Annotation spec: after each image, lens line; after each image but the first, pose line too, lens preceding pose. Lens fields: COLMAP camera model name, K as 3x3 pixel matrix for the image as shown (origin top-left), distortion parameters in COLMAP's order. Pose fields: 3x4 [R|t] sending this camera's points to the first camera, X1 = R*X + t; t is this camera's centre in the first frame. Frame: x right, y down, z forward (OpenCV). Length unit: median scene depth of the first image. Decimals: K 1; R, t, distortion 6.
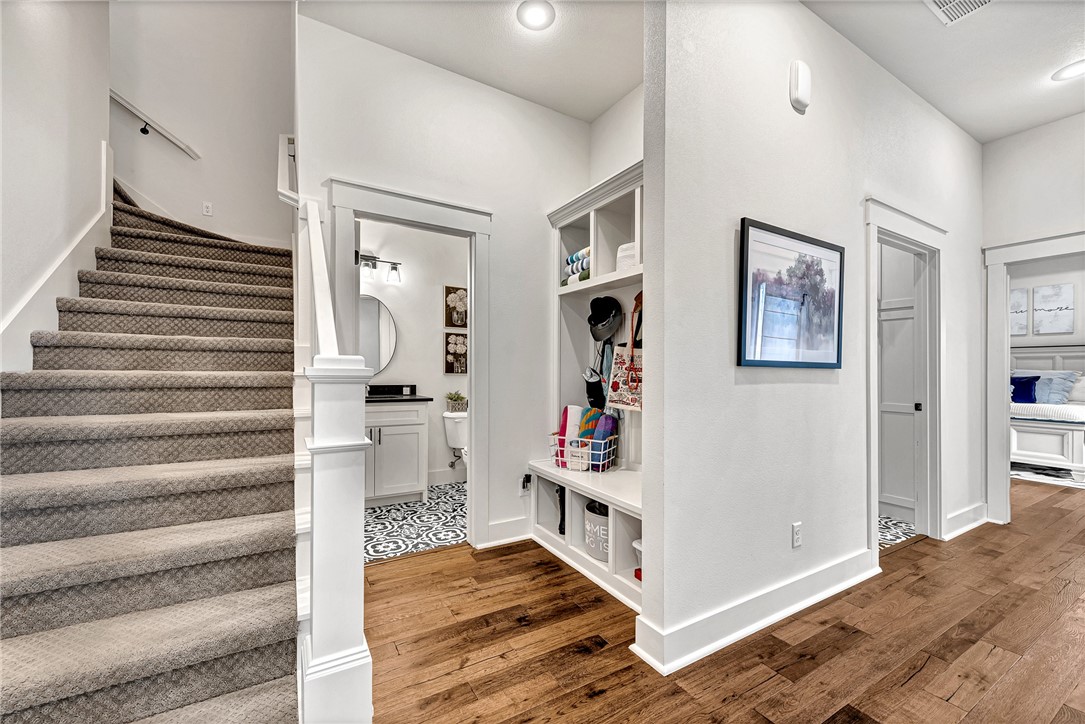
lens RADIAL K [[431.3, 0, 542.5], [0, 431.3, 362.0], [0, 0, 1]] dist [0.001130, 0.000017]
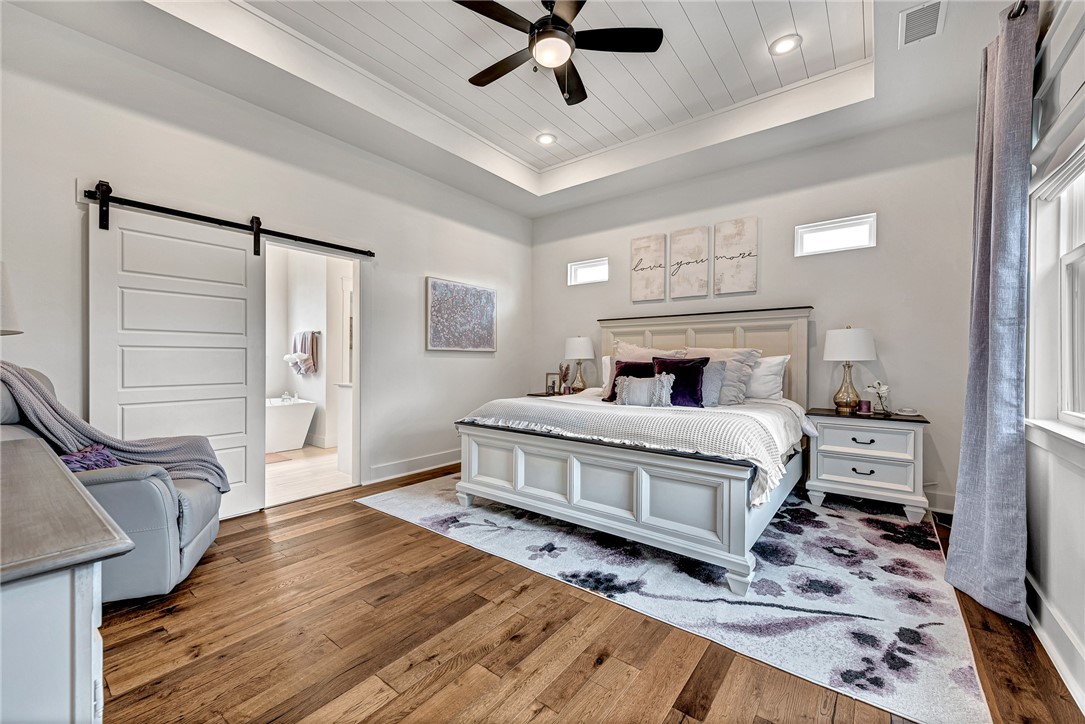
lens RADIAL K [[431.3, 0, 542.5], [0, 431.3, 362.0], [0, 0, 1]] dist [0.001130, 0.000017]
pose [[0.927882, -0.013874, 0.372615, 0.722122], [0.005151, 0.999689, 0.024396, 0.023123], [-0.372837, -0.020717, 0.927665, 0.541613]]
